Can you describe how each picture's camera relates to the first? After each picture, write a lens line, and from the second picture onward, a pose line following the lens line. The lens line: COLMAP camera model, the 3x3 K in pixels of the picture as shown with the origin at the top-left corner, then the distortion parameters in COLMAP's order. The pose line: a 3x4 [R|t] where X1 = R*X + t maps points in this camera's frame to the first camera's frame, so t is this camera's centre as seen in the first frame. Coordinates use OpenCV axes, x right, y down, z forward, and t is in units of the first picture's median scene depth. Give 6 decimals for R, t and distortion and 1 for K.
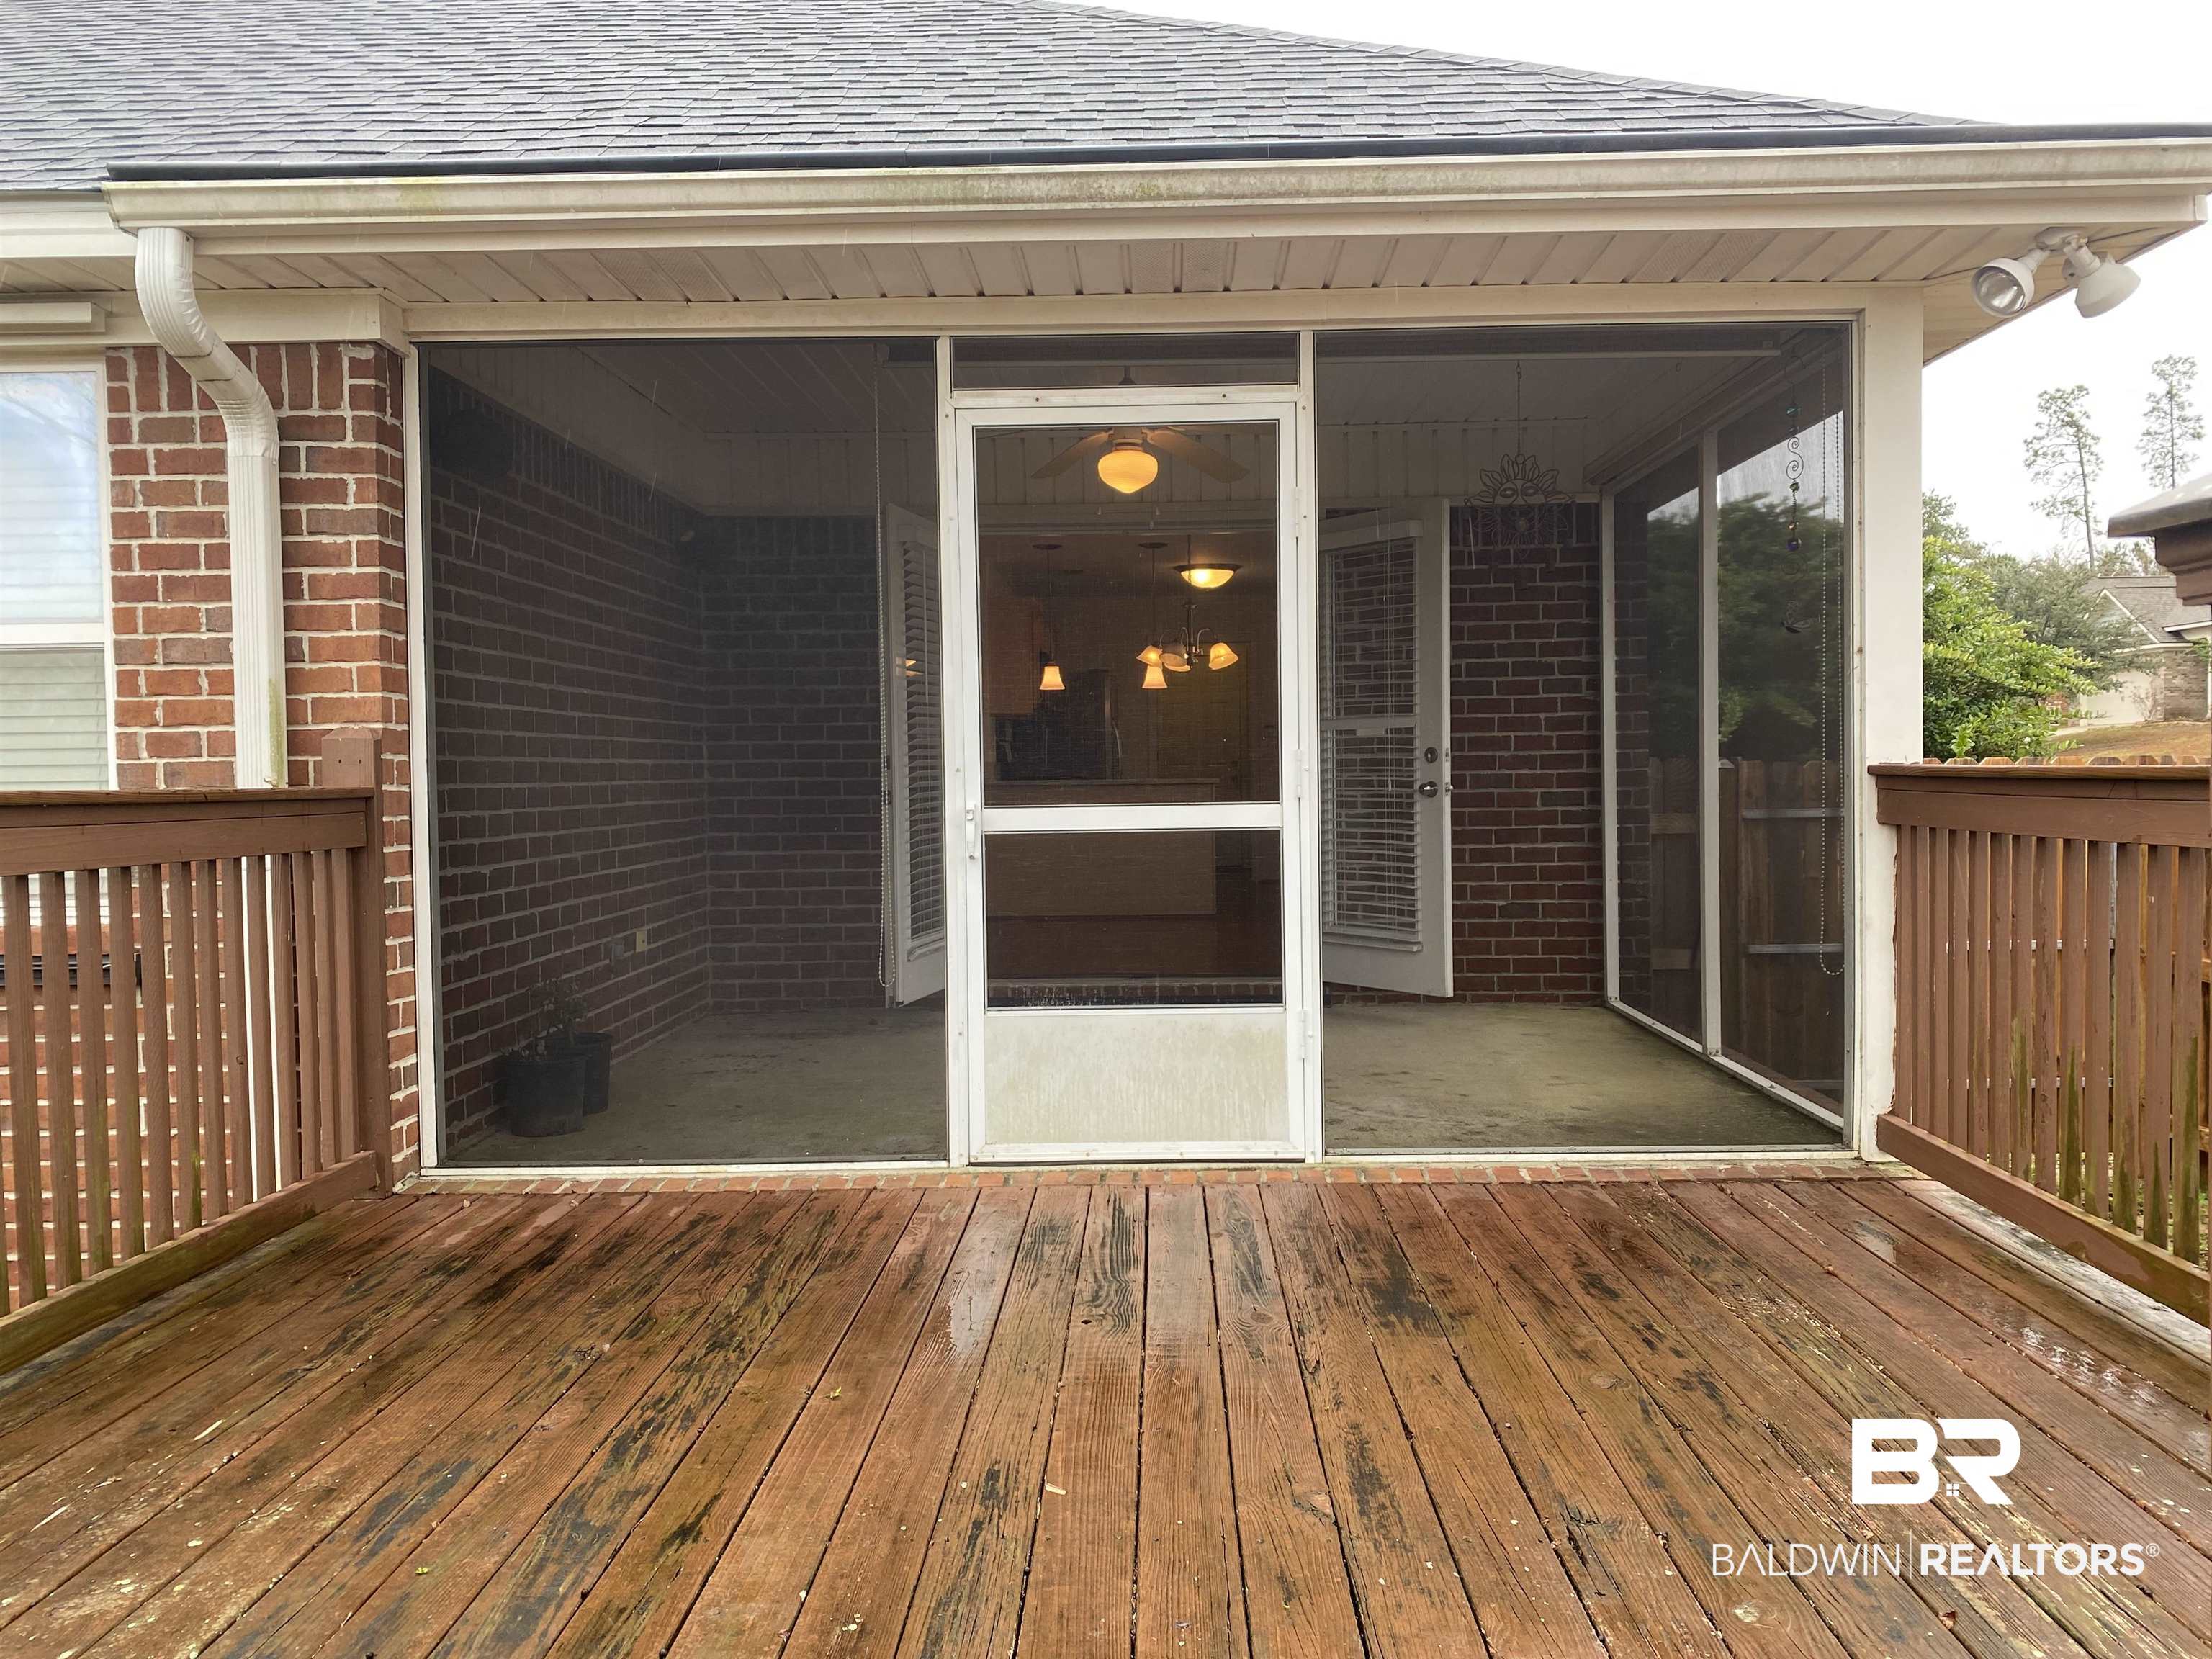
lens RADIAL K [[1702.1, 0, 1111.0], [0, 1702.1, 837.1], [0, 0, 1]] dist [0.030411, -0.029248]
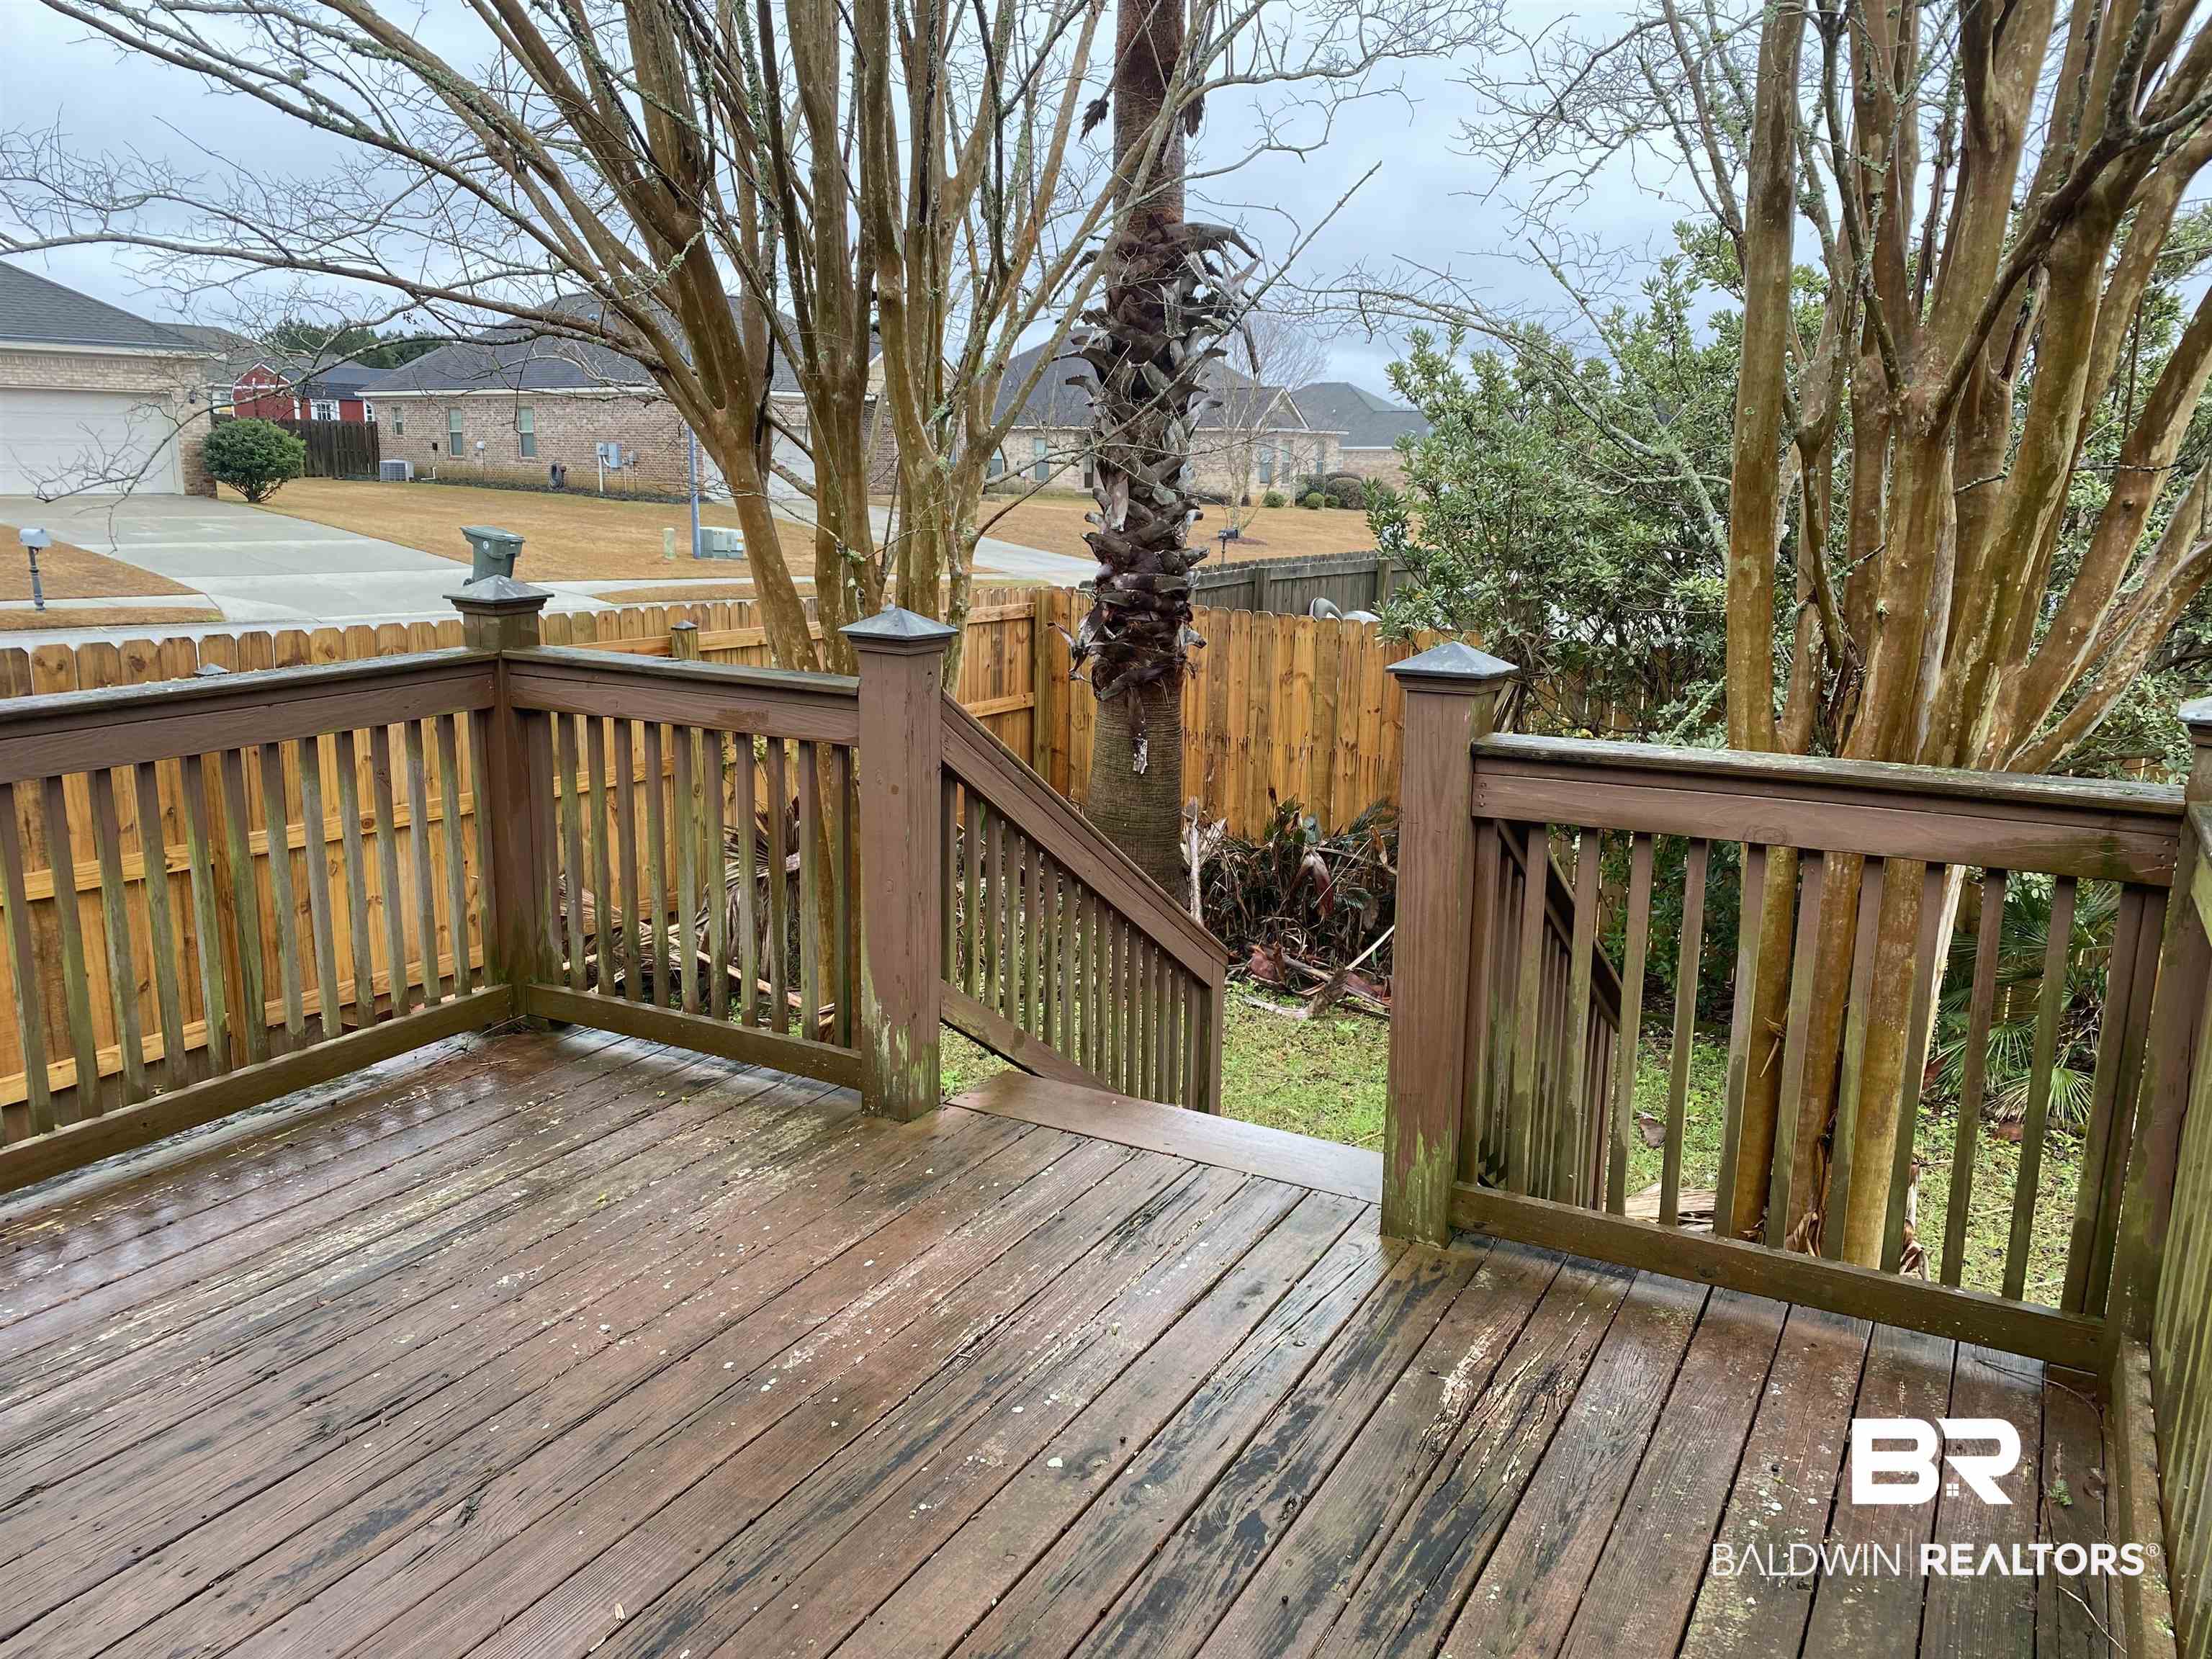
lens RADIAL K [[1702.1, 0, 1117.5], [0, 1702.1, 845.3], [0, 0, 1]] dist [0.030411, -0.029248]
pose [[-0.892390, -0.101090, 0.439796, -0.581429], [0.010942, 0.969452, 0.245037, -0.229543], [-0.451132, 0.223481, -0.864023, 1.427798]]
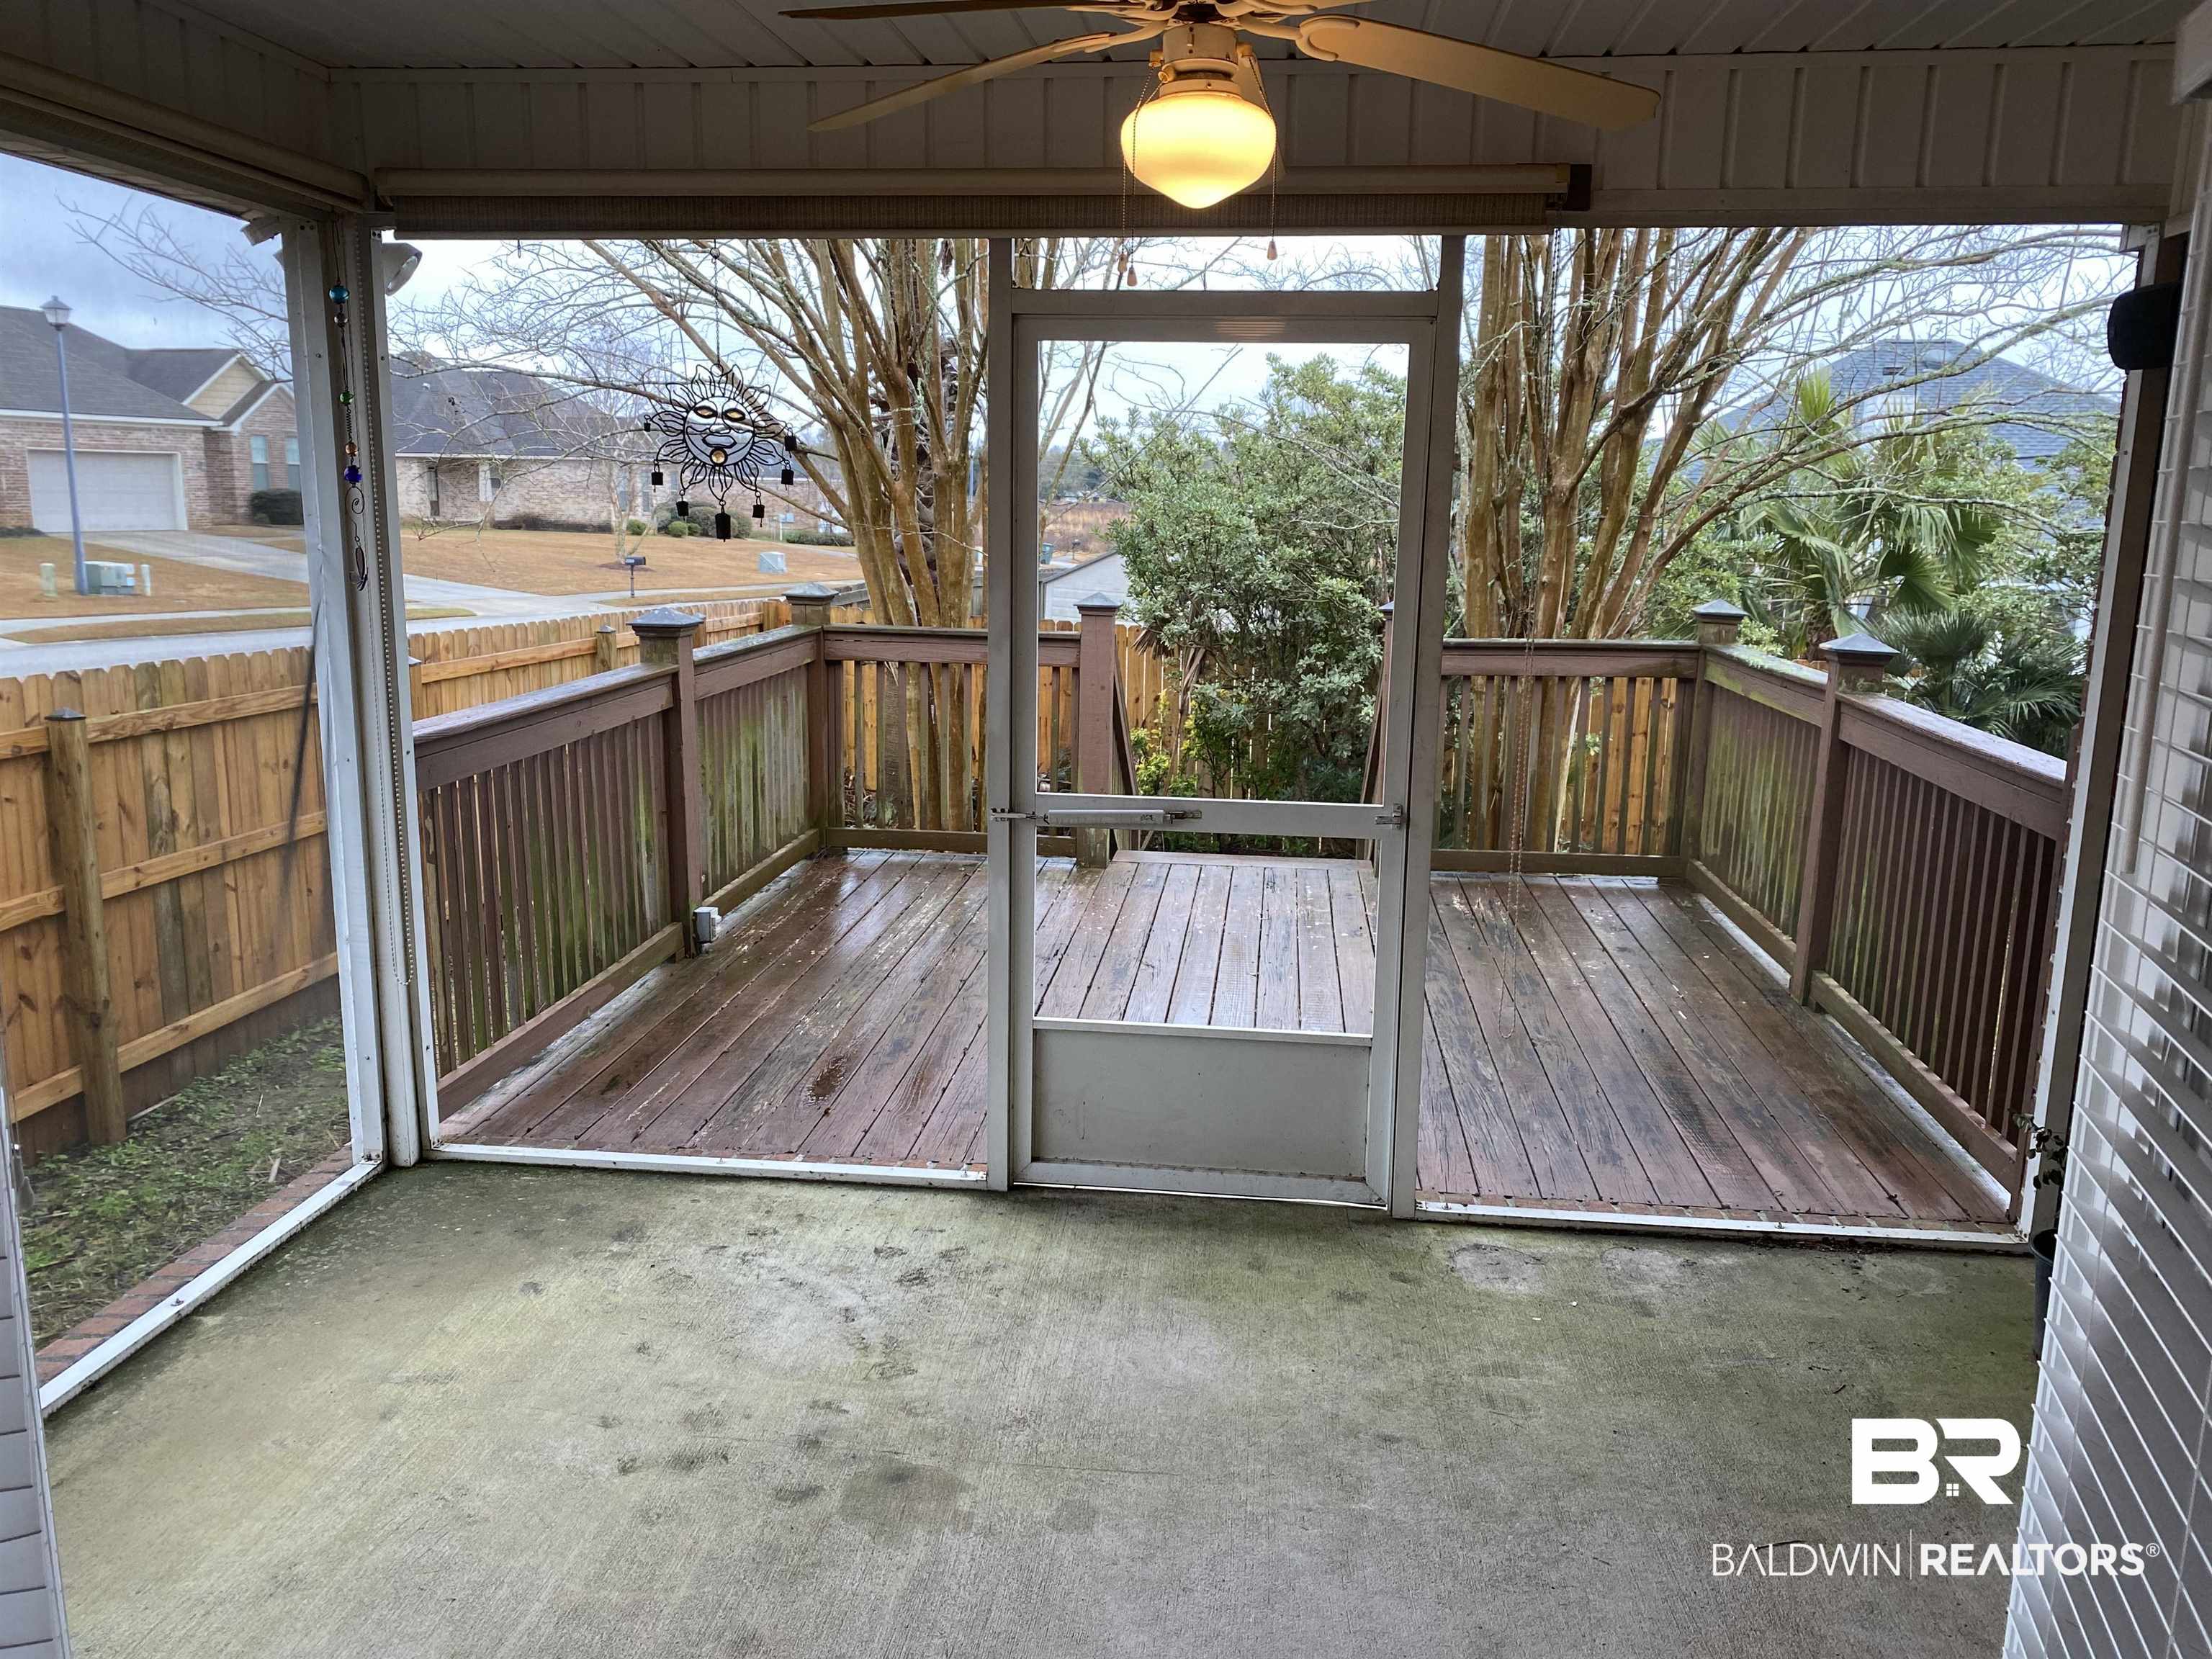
lens RADIAL K [[1702.1, 0, 1095.1], [0, 1702.1, 825.0], [0, 0, 1]] dist [0.030411, -0.029248]
pose [[-0.996262, -0.018966, 0.084273, -0.006192], [0.000146, 0.975228, 0.221202, -0.312700], [-0.086381, 0.220387, -0.971580, 2.944843]]
